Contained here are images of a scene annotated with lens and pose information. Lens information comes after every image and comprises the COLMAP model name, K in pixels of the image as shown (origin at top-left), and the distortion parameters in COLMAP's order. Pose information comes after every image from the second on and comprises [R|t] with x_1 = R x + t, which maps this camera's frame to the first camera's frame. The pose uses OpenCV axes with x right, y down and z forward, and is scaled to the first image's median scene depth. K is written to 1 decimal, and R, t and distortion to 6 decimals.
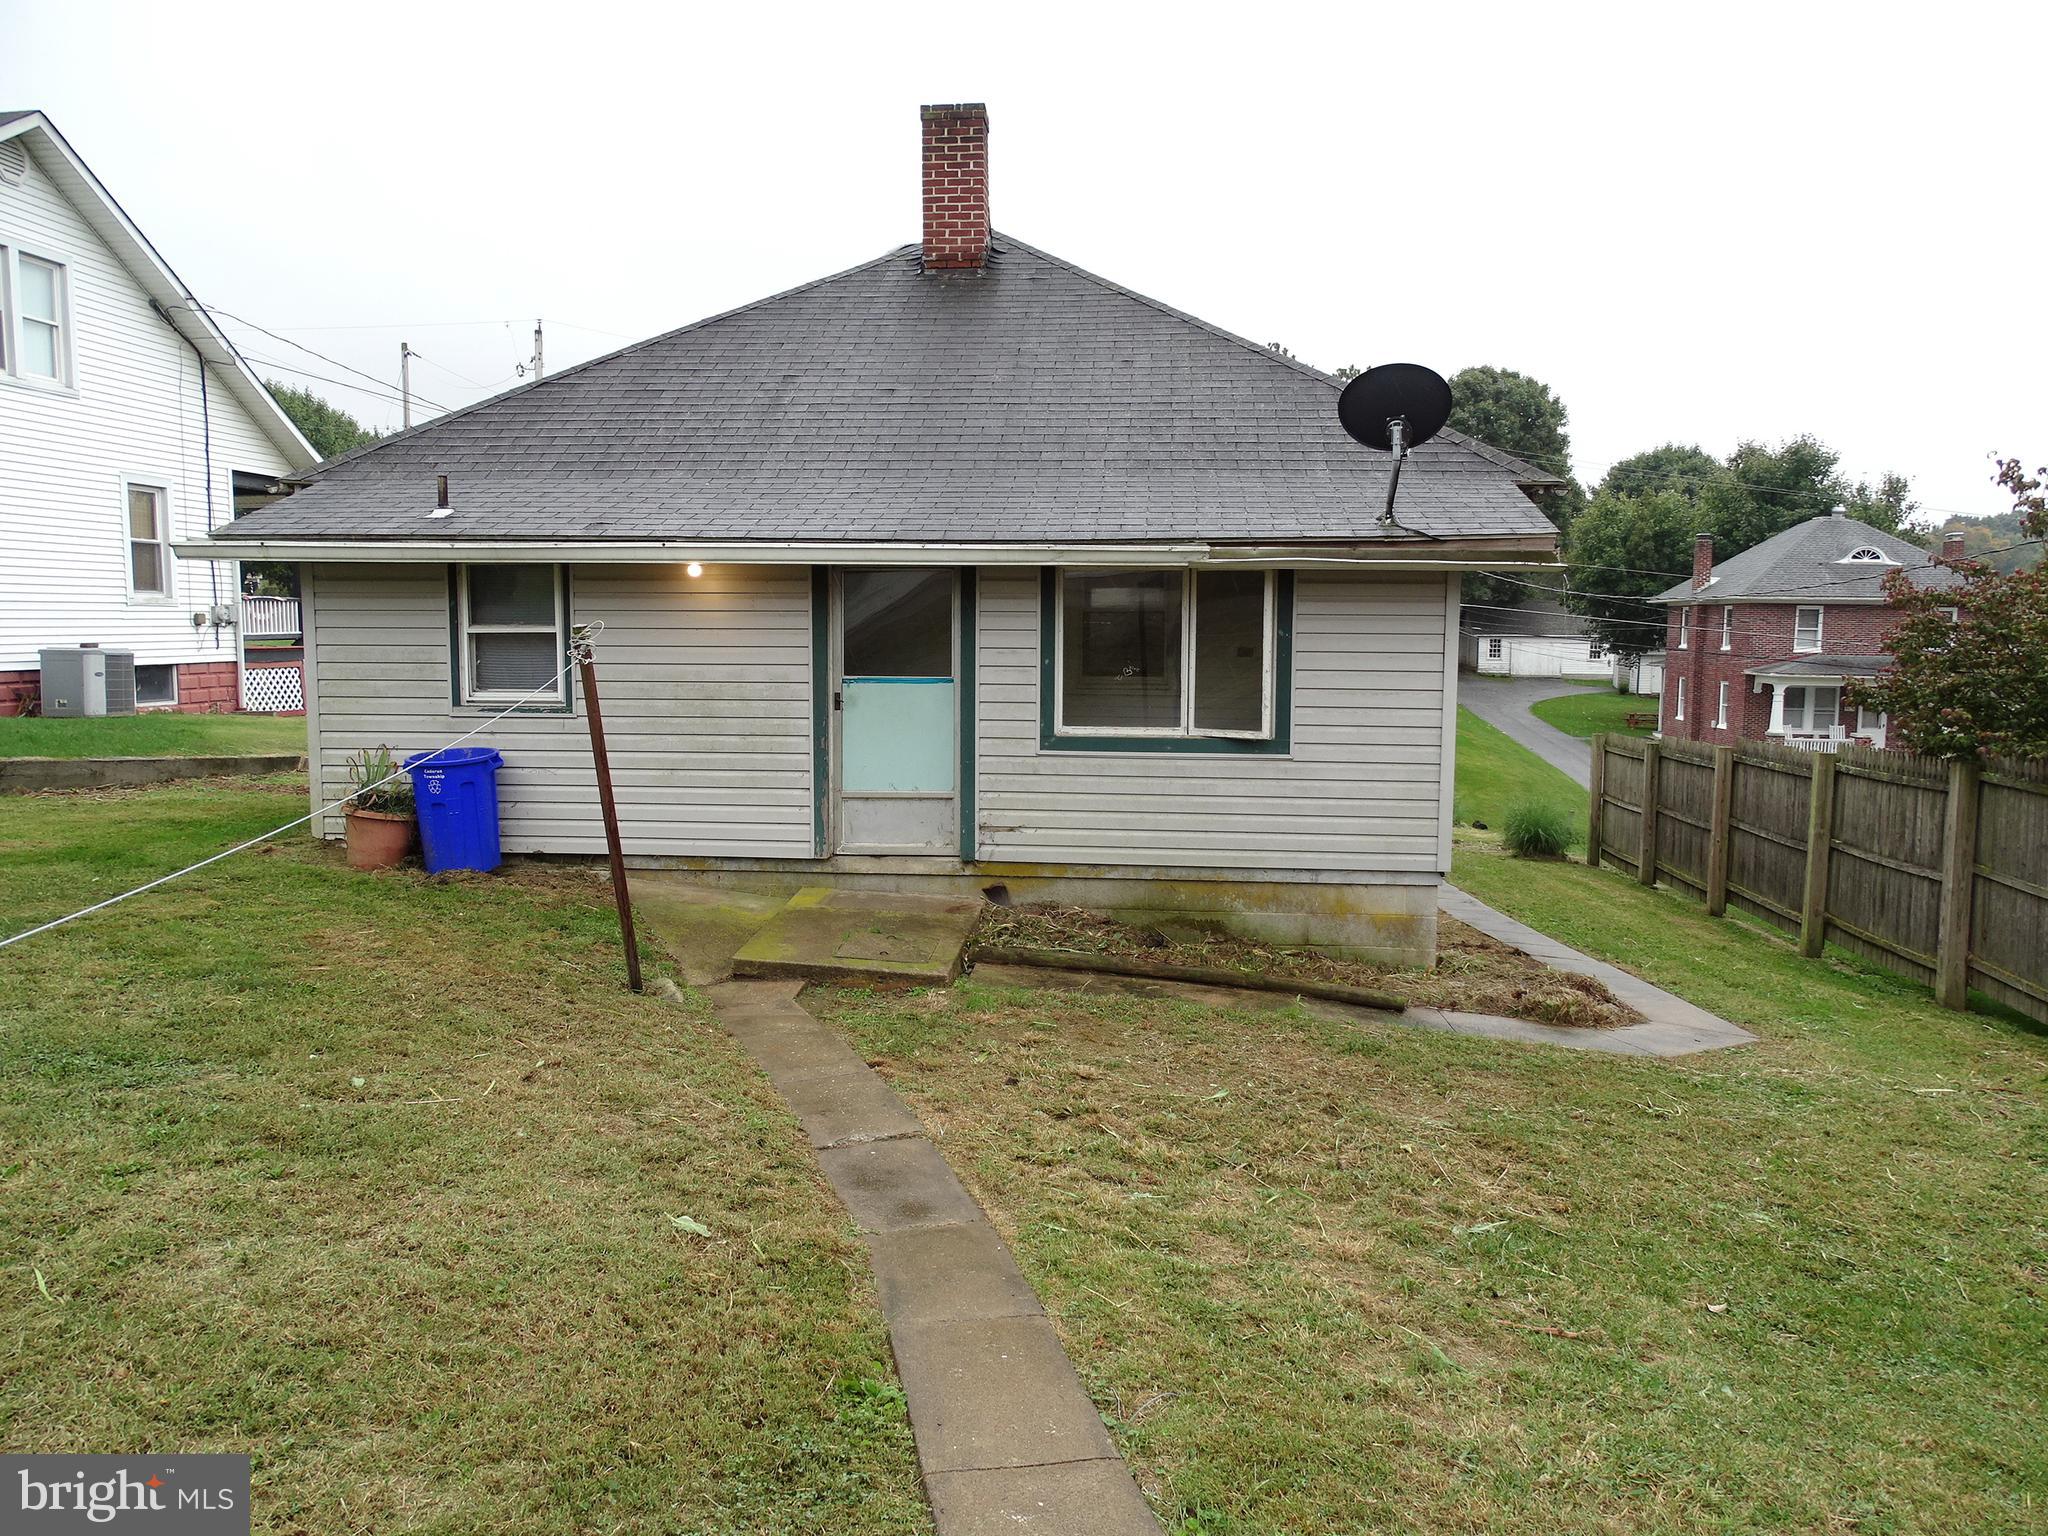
lens RADIAL K [[1447.2, 0, 1036.1], [0, 1447.2, 761.0], [0, 0, 1]] dist [-0.000856, -0.001978]
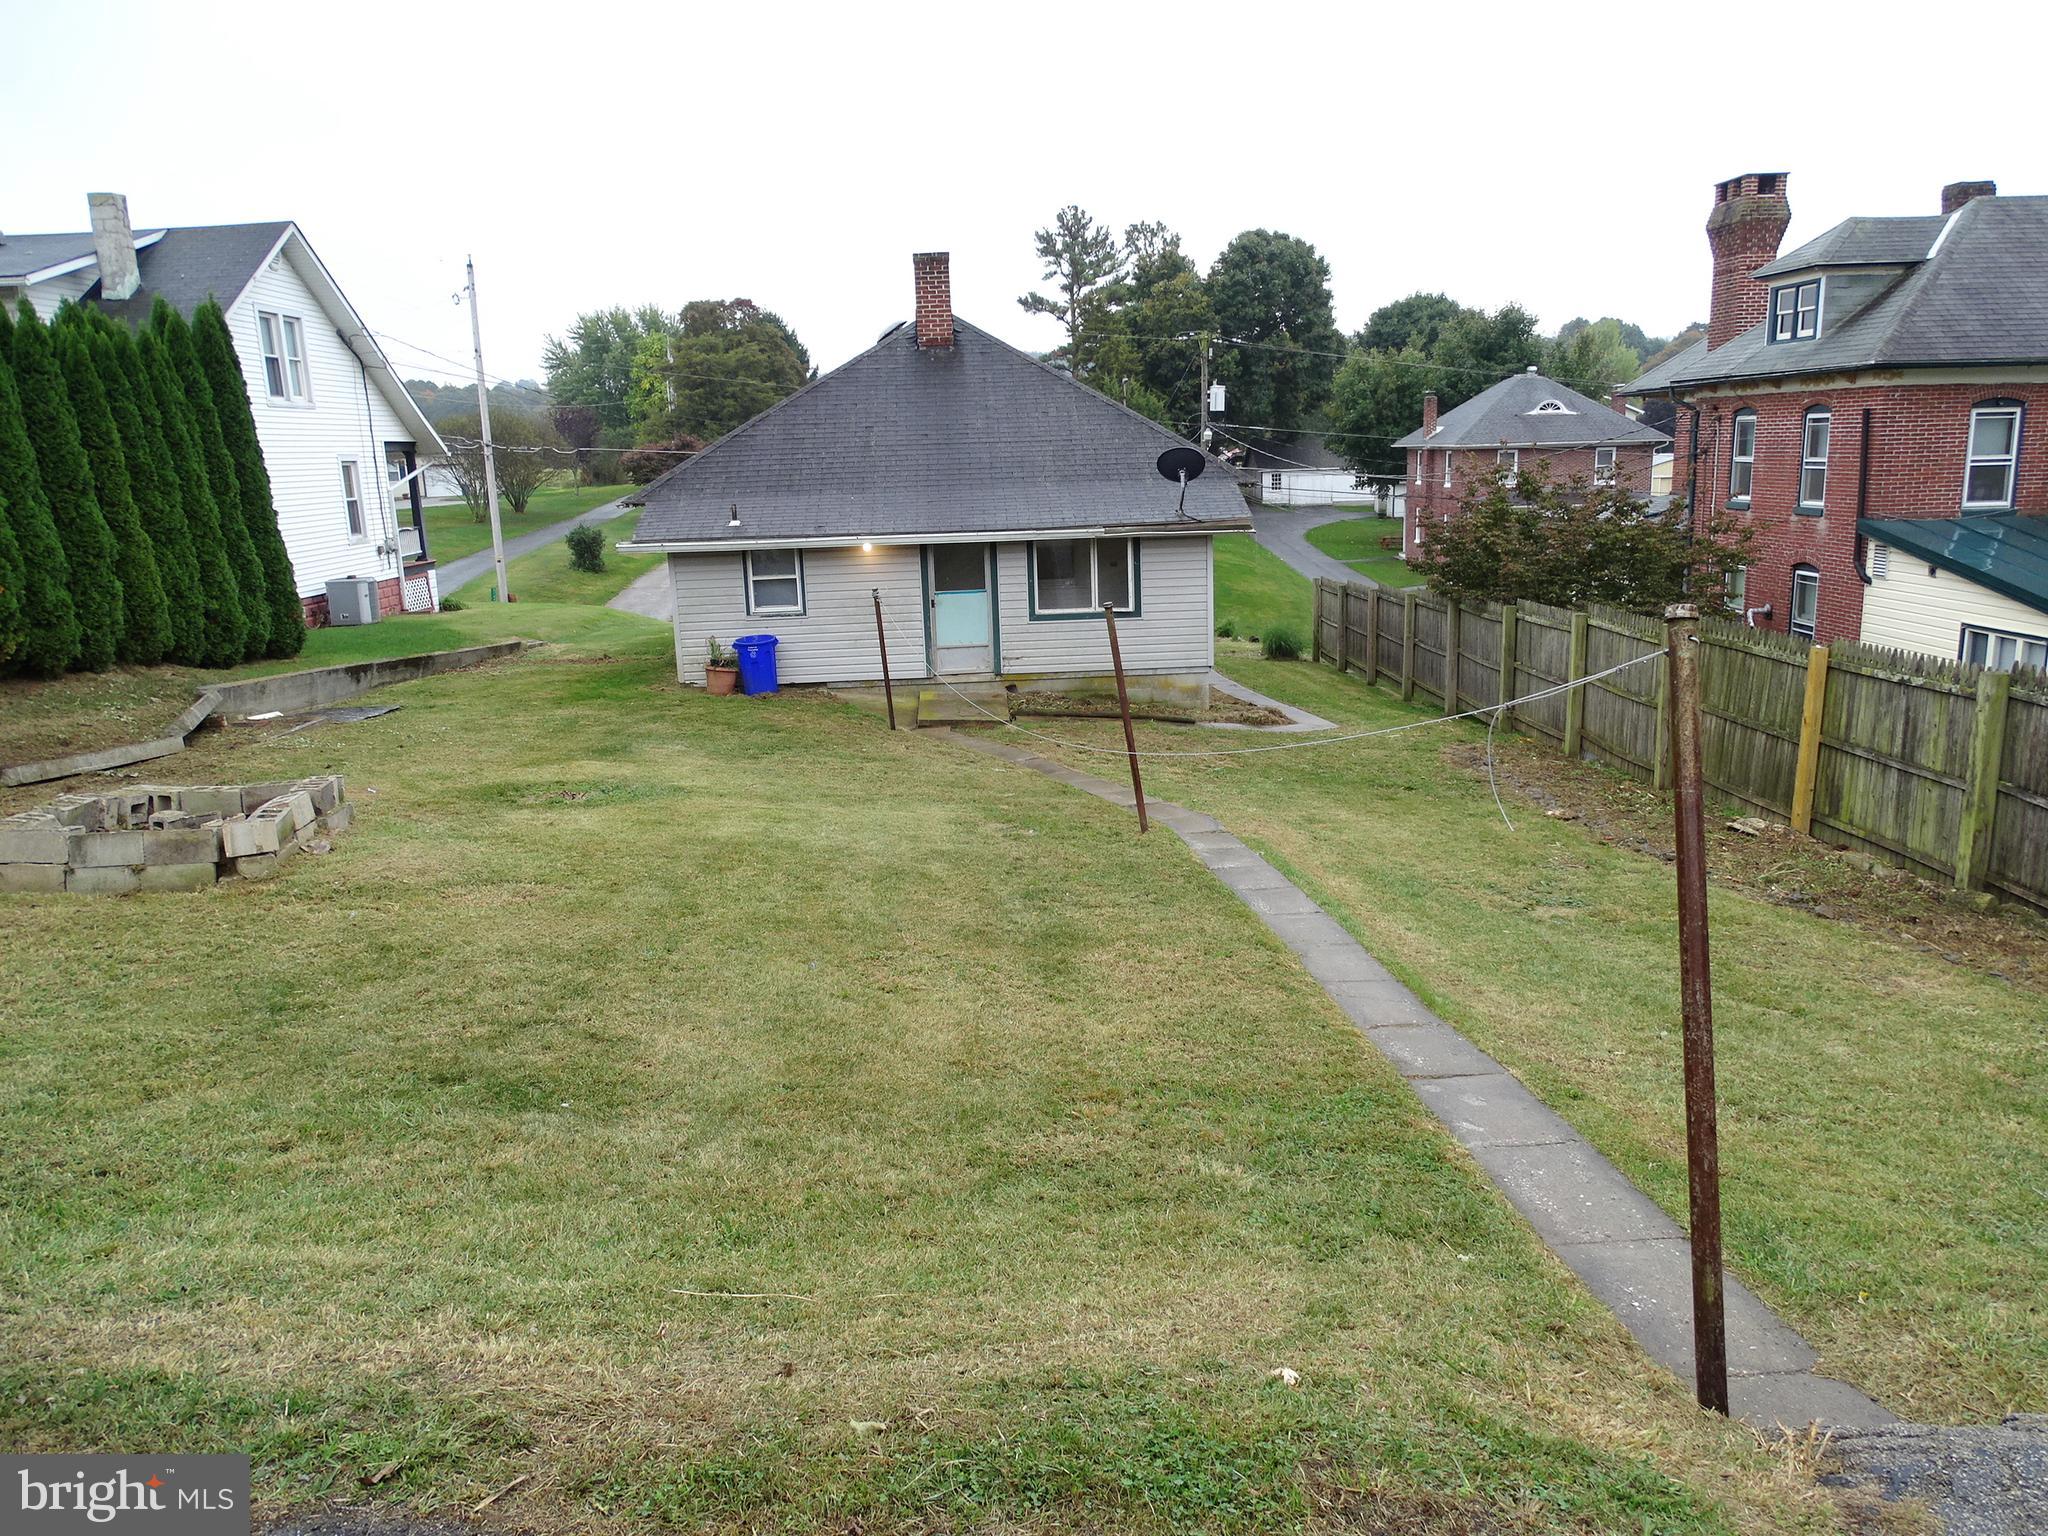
lens RADIAL K [[1447.2, 0, 1015.3], [0, 1447.2, 769.7], [0, 0, 1]] dist [-0.000856, -0.001978]
pose [[0.991470, -0.068323, 0.110993, -0.207933], [0.054127, 0.990524, 0.126222, -0.047301], [-0.118565, -0.119137, 0.985773, -0.890516]]
